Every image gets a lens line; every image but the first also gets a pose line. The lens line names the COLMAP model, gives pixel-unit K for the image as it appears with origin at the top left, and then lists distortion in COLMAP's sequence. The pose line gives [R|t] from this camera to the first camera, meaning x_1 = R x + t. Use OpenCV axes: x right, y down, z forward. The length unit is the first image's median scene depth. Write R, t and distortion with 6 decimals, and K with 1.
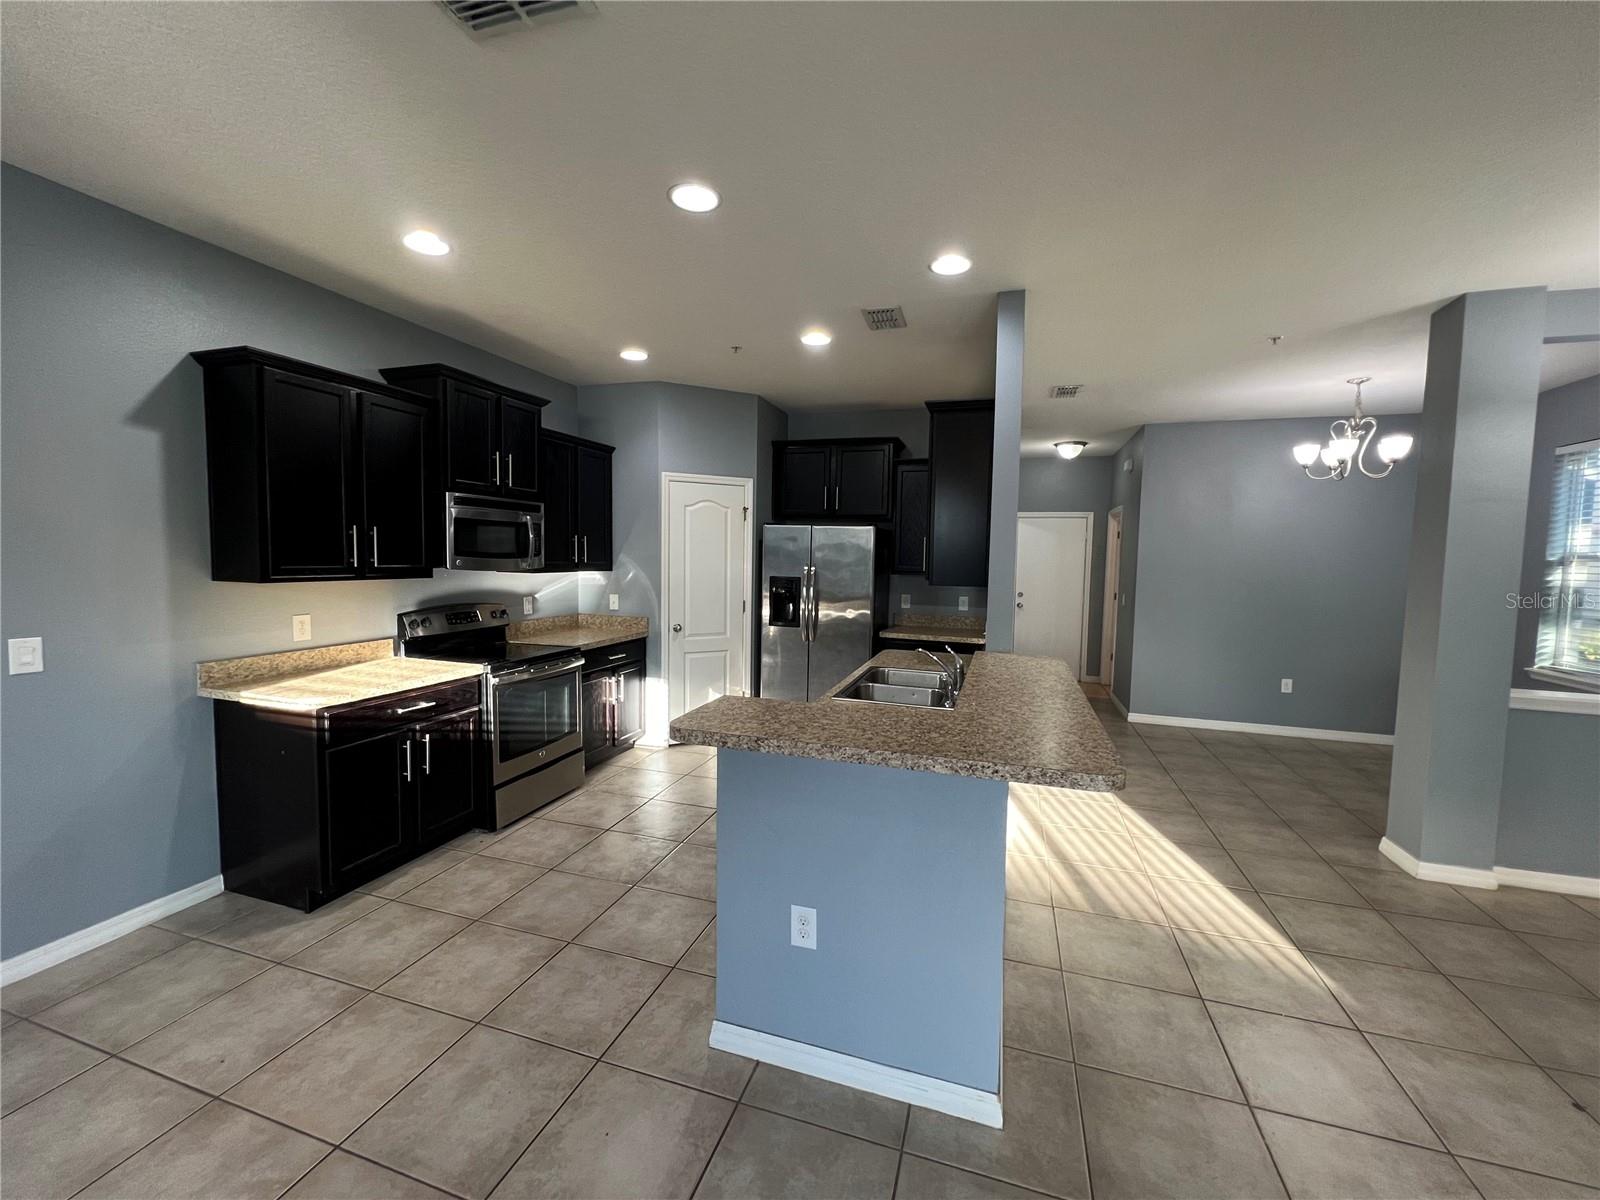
lens RADIAL K [[639.4, 0, 802.2], [0, 639.4, 597.9], [0, 0, 1]] dist [-0.001200, 0.000108]
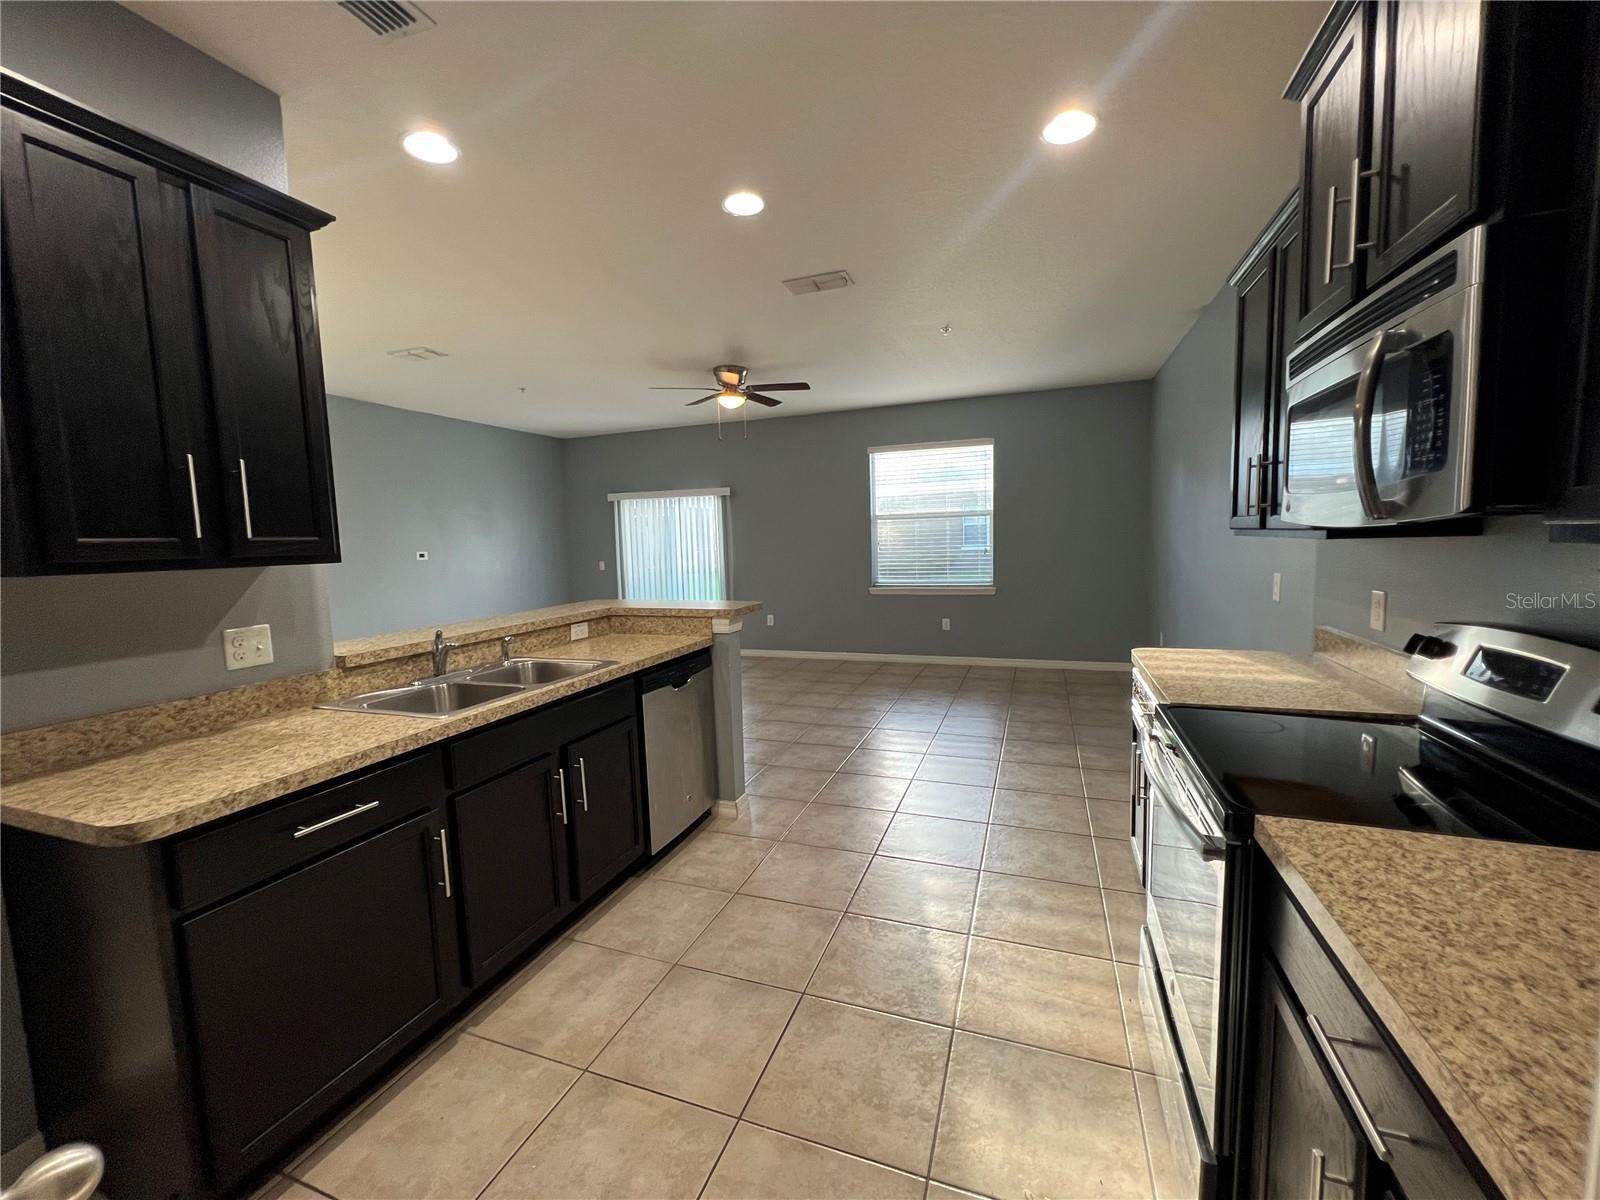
lens RADIAL K [[639.4, 0, 802.2], [0, 639.4, 597.9], [0, 0, 1]] dist [-0.001200, 0.000108]
pose [[-0.999017, 0.005698, 0.043961, -0.196444], [0.012829, 0.986427, 0.163697, -0.066671], [-0.042432, 0.164100, -0.985531, 1.403834]]
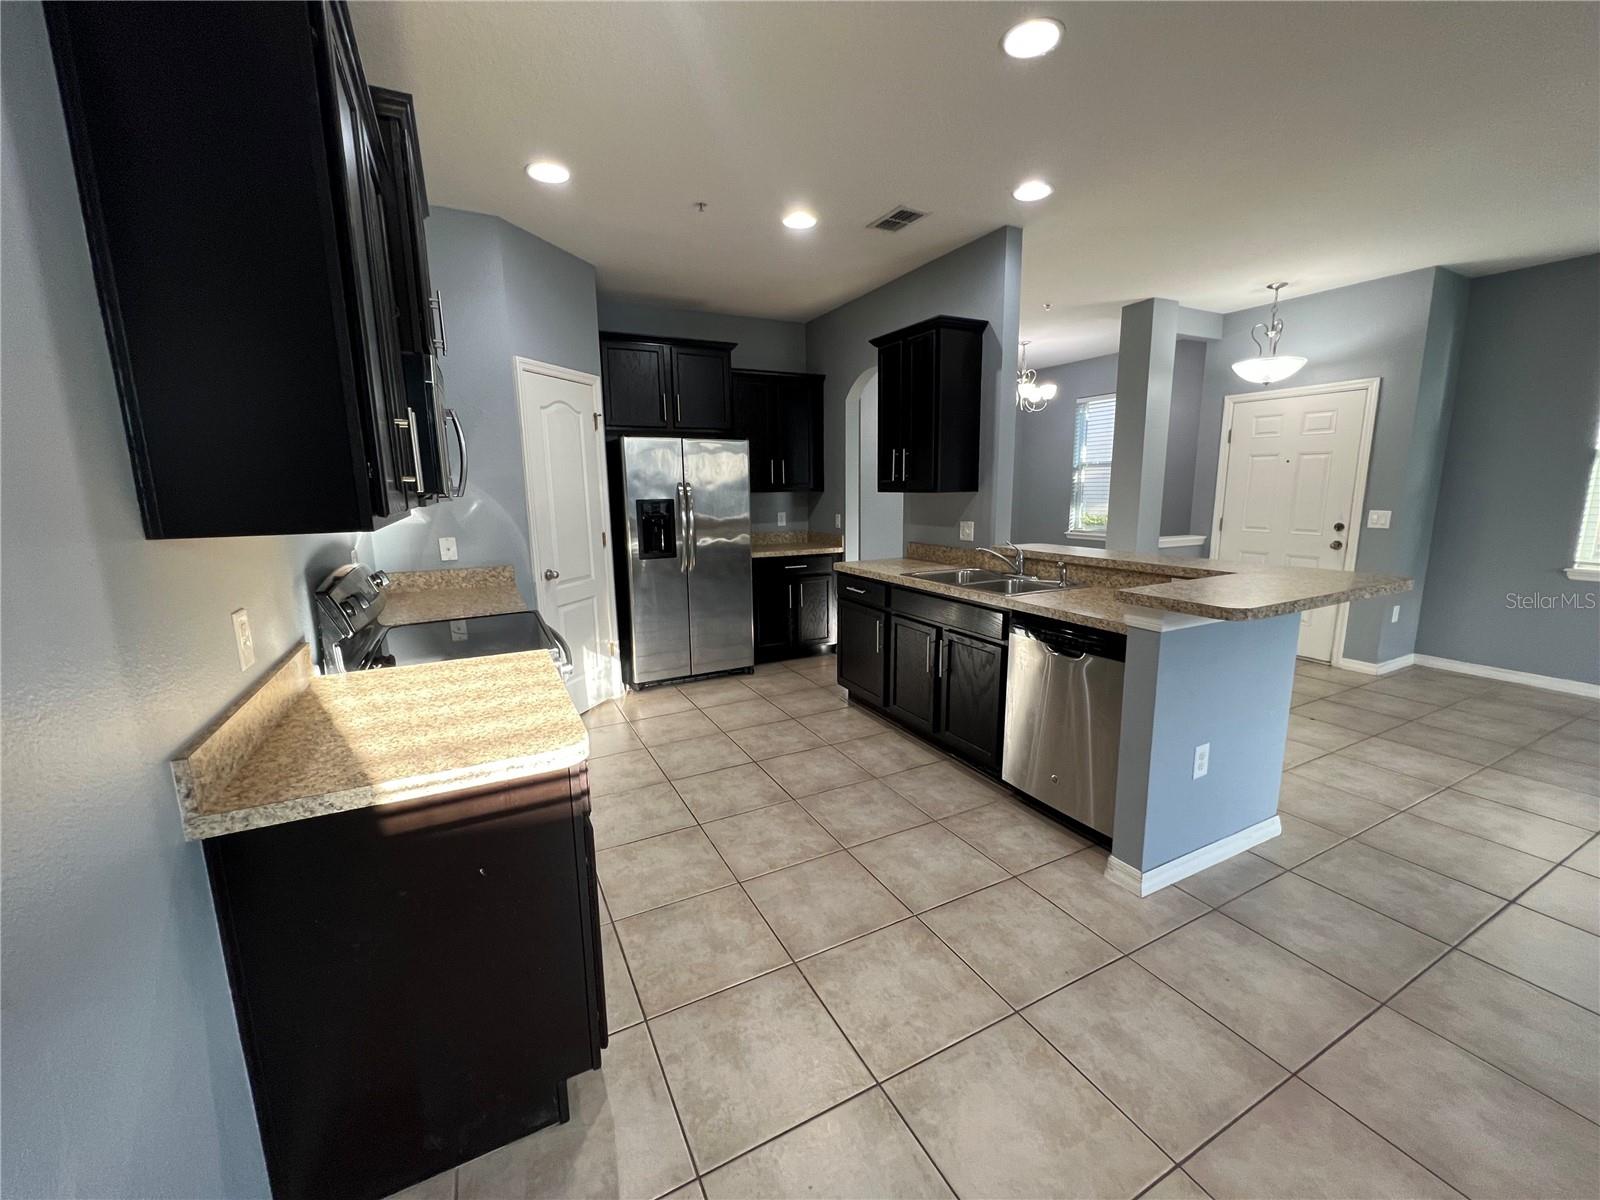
lens RADIAL K [[639.4, 0, 802.2], [0, 639.4, 597.9], [0, 0, 1]] dist [-0.001200, 0.000108]
pose [[0.705530, -0.152600, 0.692056, -0.686676], [0.076420, 0.987229, 0.139778, -0.010833], [-0.704548, -0.045730, 0.708181, 0.353365]]
